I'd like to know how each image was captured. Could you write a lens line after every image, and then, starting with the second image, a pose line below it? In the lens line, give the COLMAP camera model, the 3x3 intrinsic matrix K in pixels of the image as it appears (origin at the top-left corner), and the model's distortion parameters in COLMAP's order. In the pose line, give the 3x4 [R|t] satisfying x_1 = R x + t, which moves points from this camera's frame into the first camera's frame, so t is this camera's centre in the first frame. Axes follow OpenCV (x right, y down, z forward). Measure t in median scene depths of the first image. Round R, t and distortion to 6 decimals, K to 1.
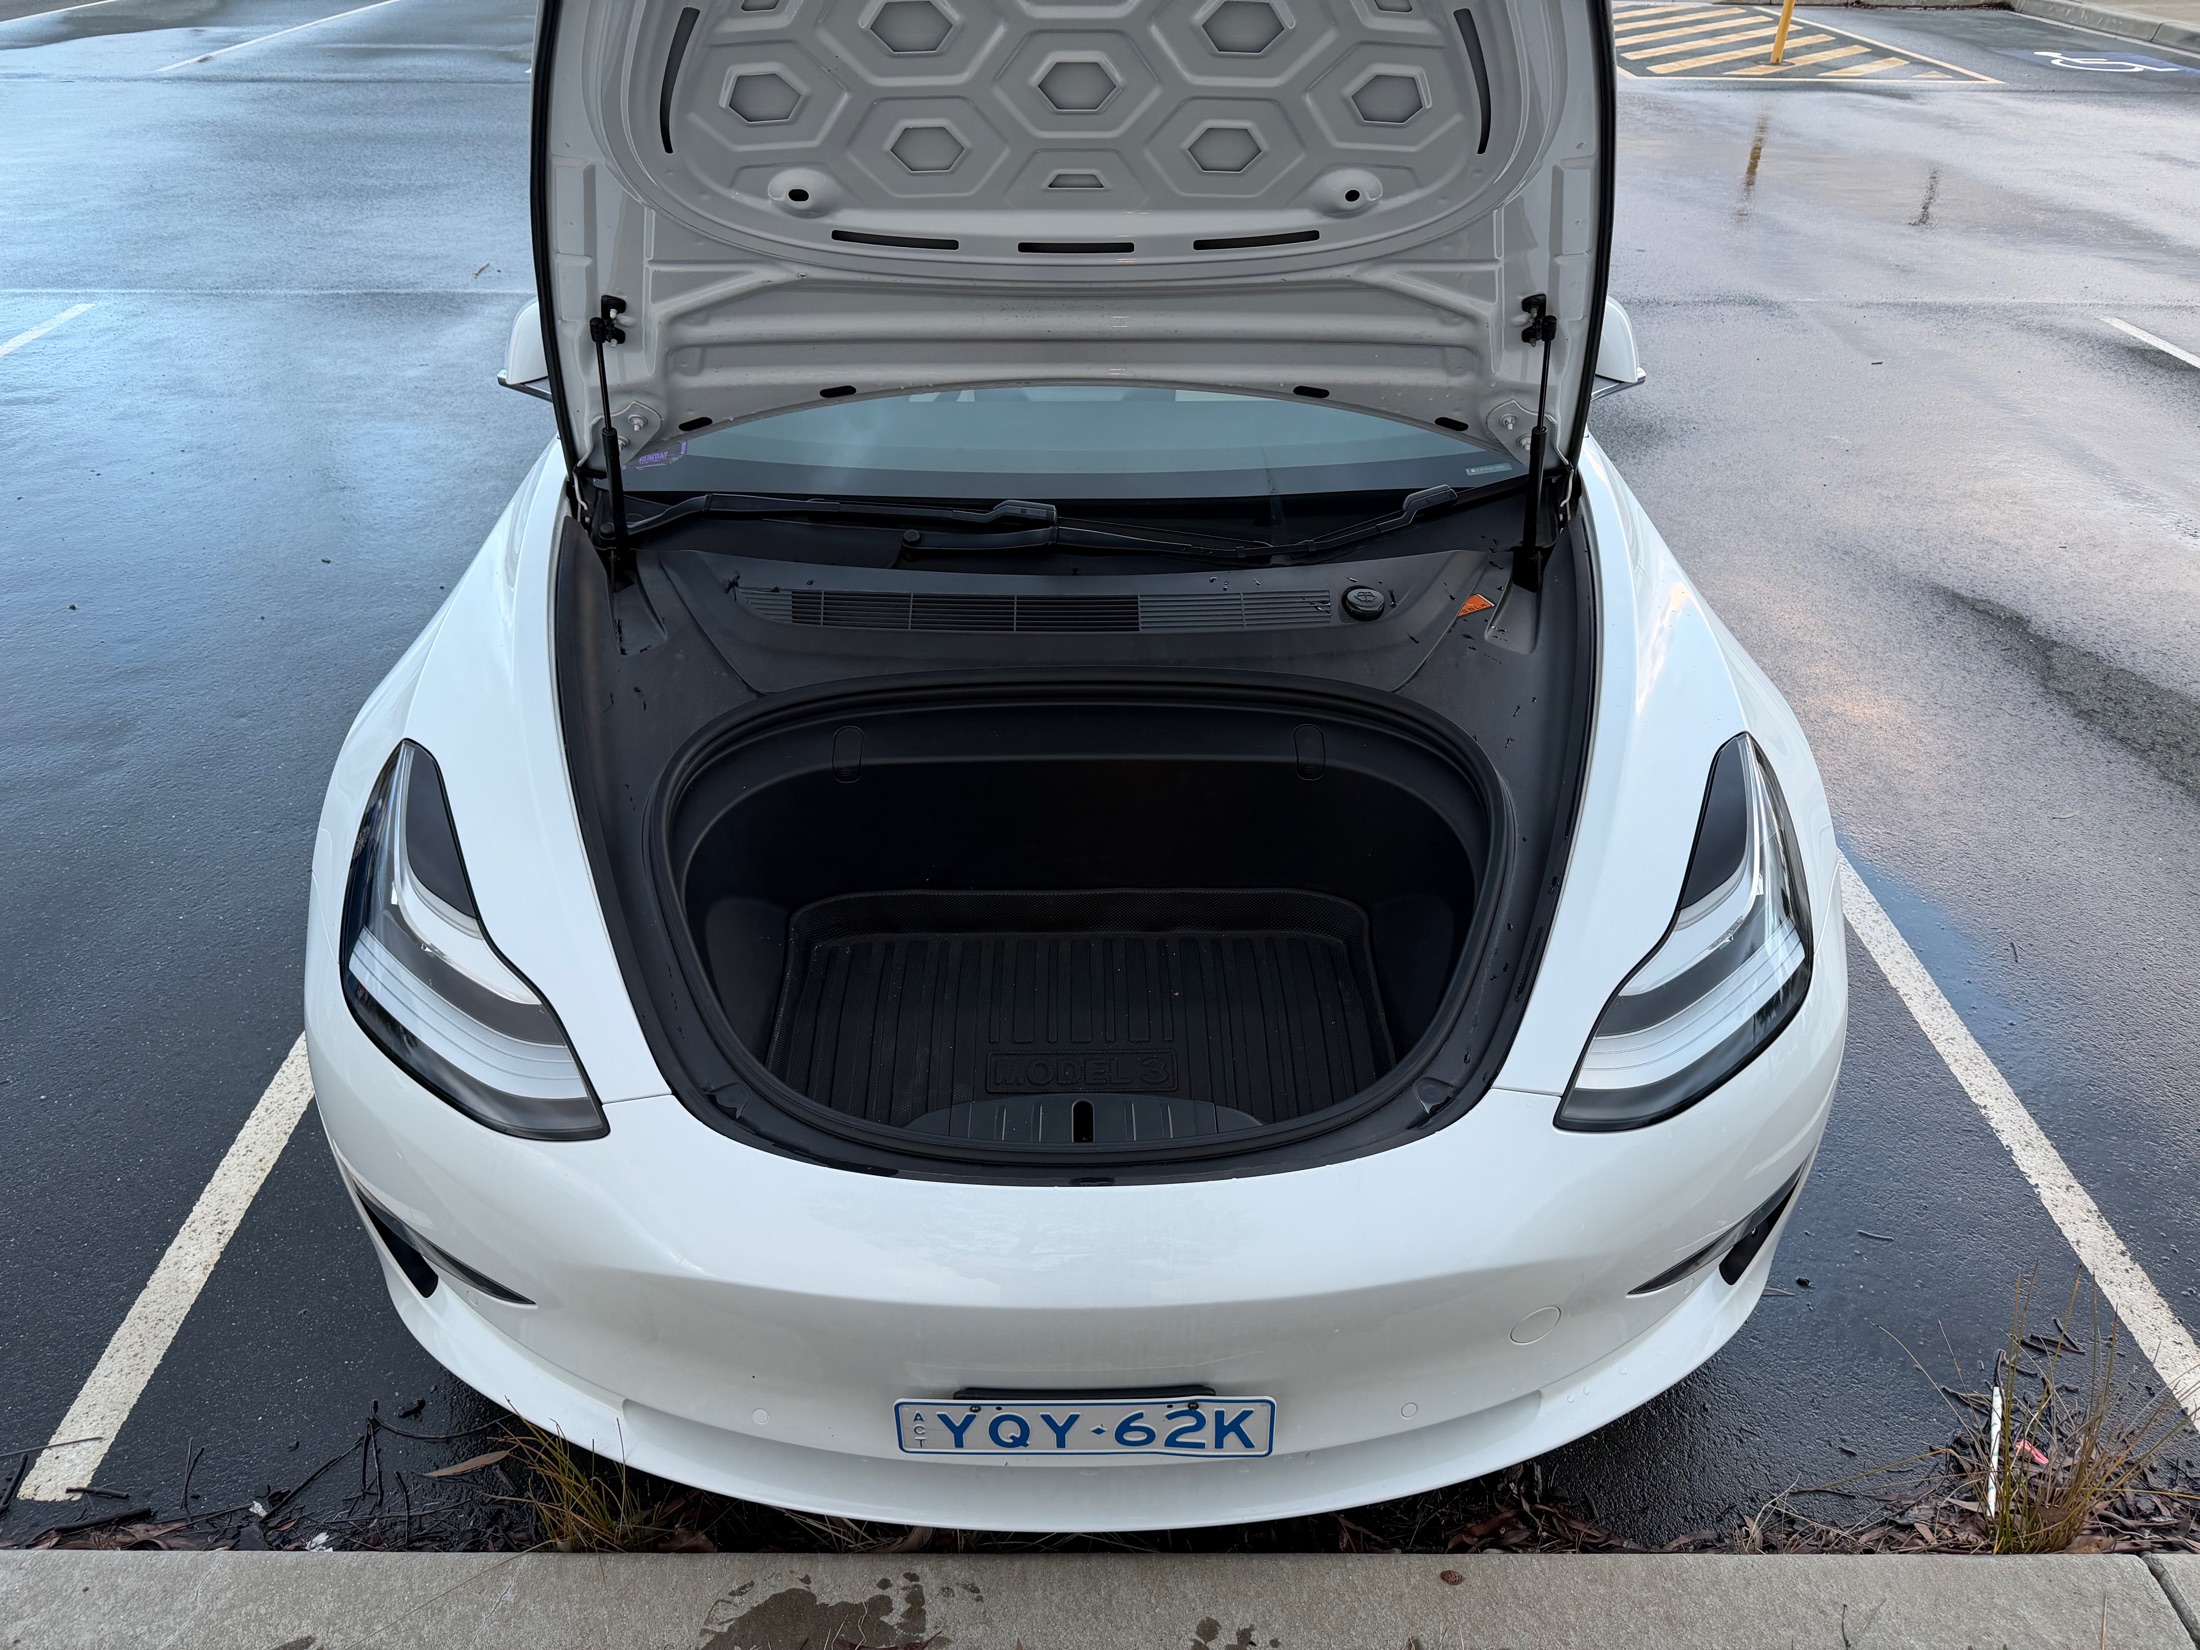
lens RADIAL K [[1561.0, 0, 1100.0], [0, 1561.0, 825.0], [0, 0, 1]] dist [0.005249, -0.011388]
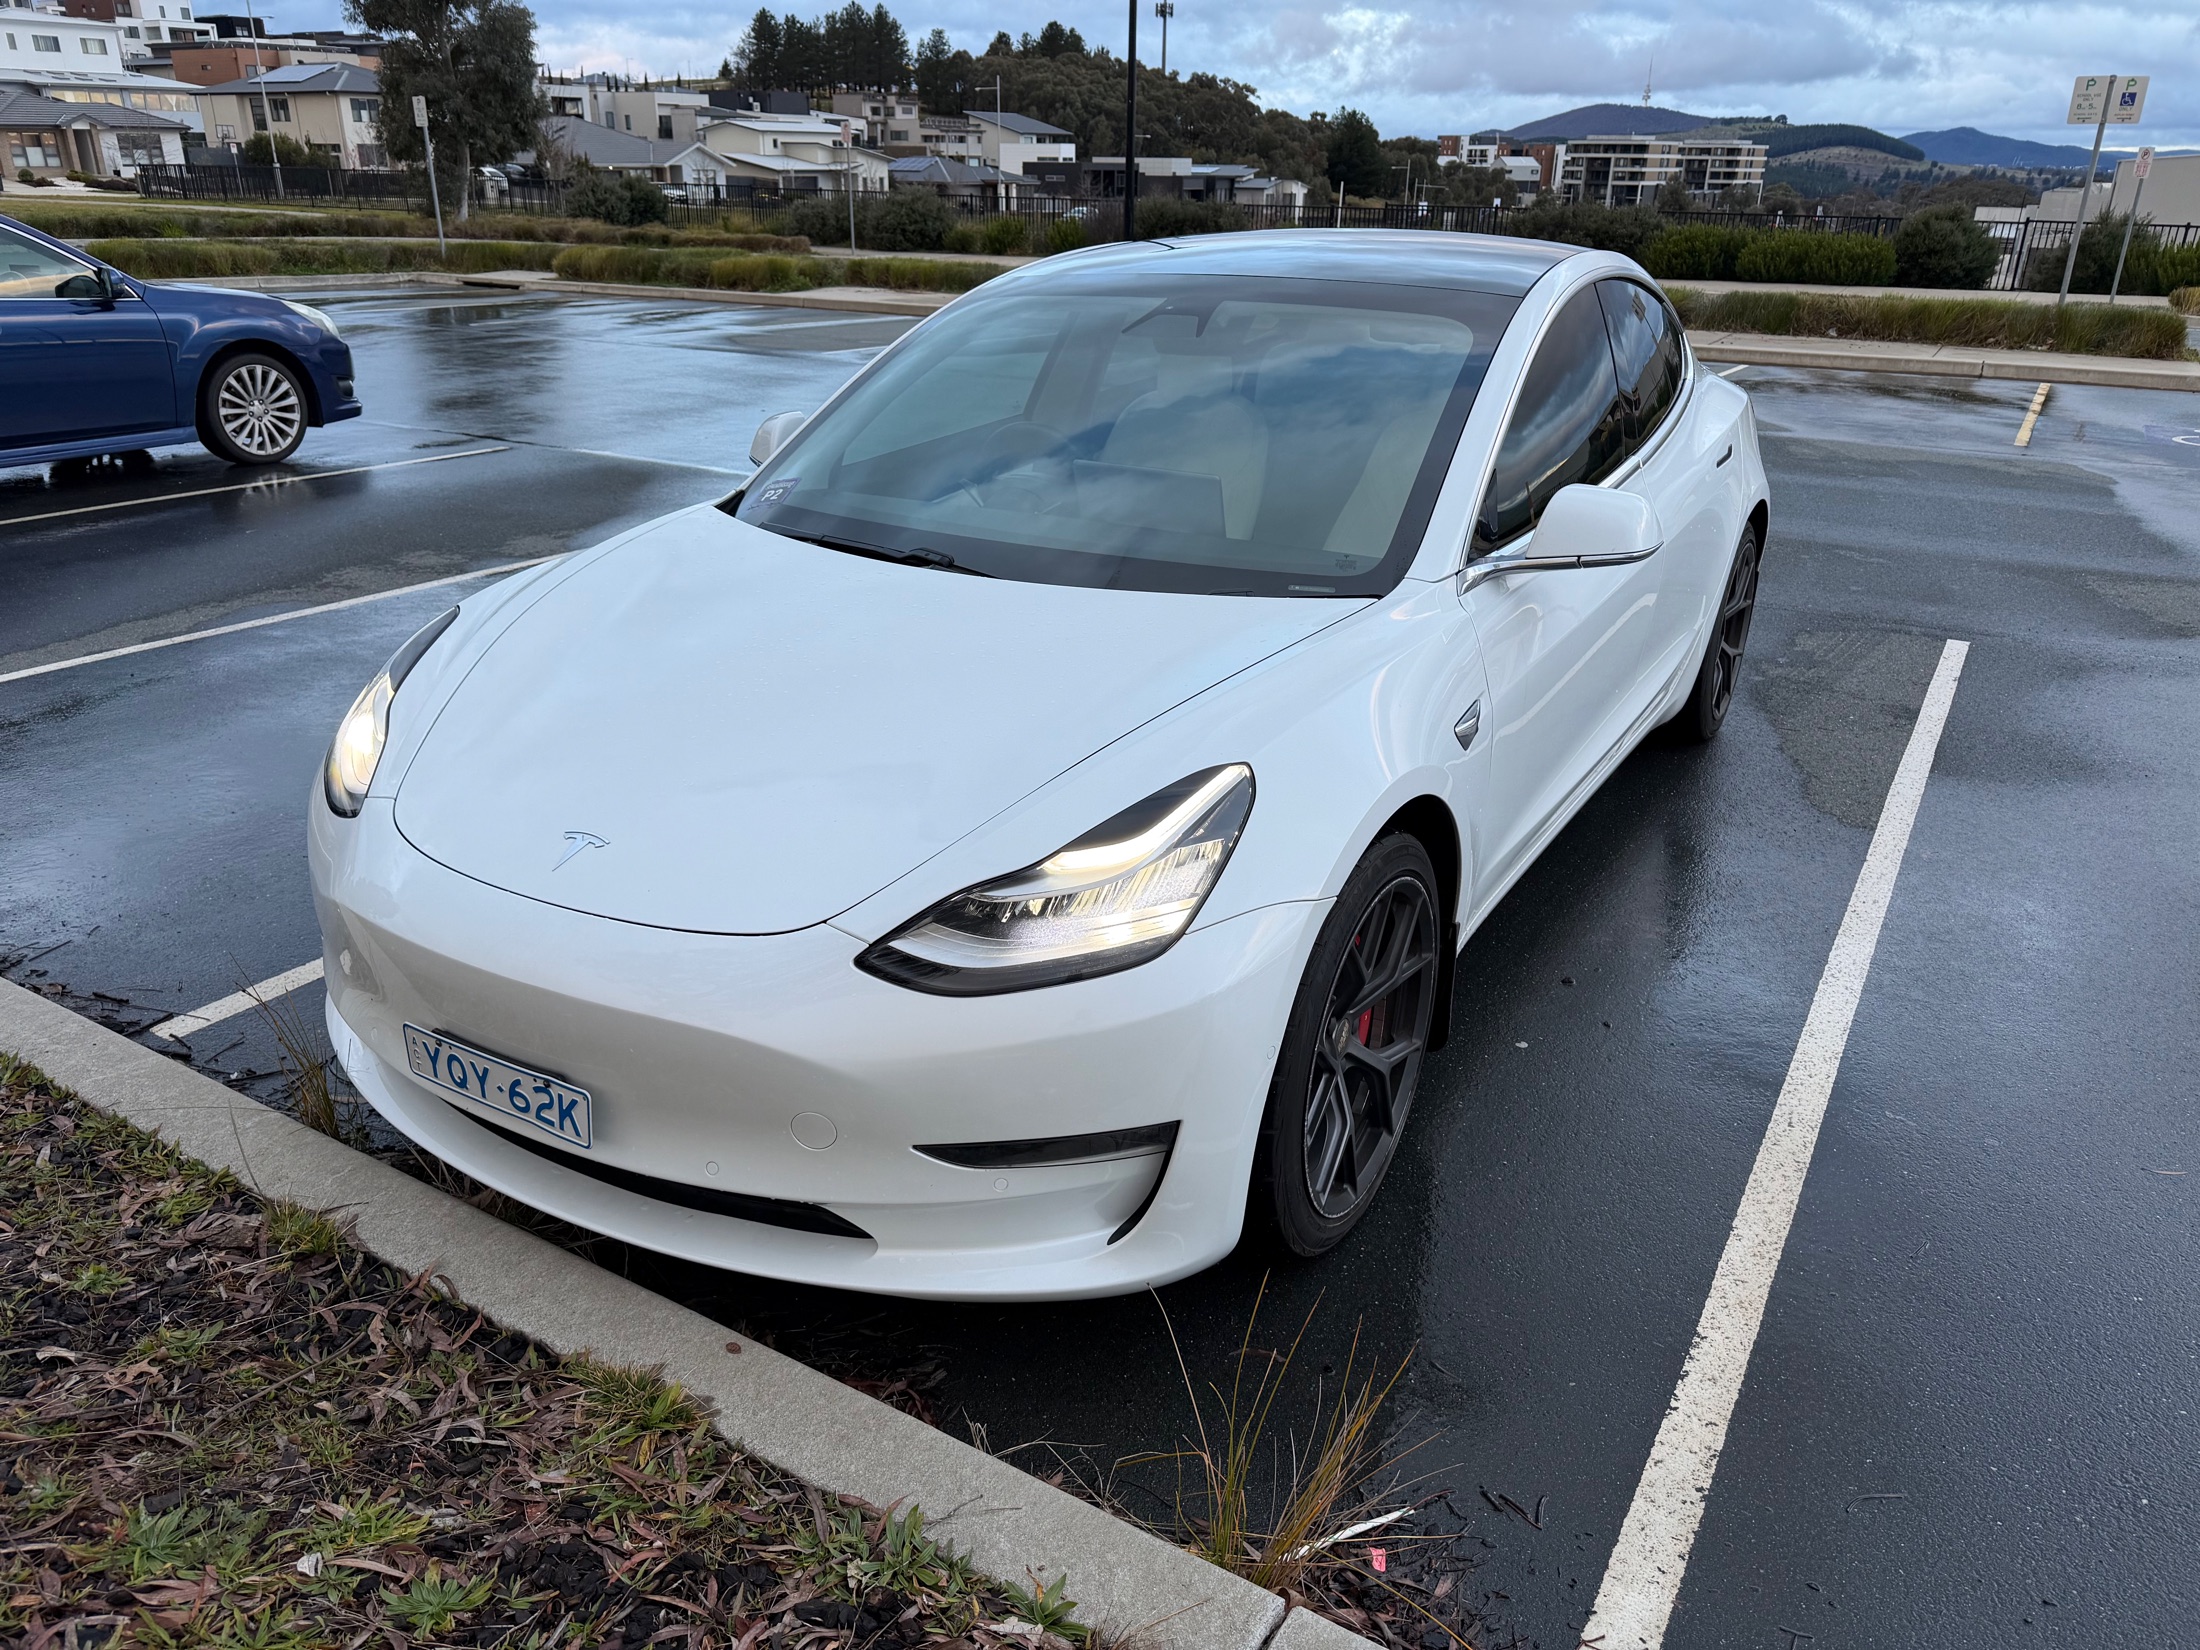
lens RADIAL K [[1561.0, 0, 1100.0], [0, 1561.0, 825.0], [0, 0, 1]] dist [0.005249, -0.011388]
pose [[0.852122, 0.202654, -0.482513, 1.030633], [-0.296265, 0.946819, -0.125545, 0.188746], [0.431410, 0.249931, 0.866844, 0.005475]]
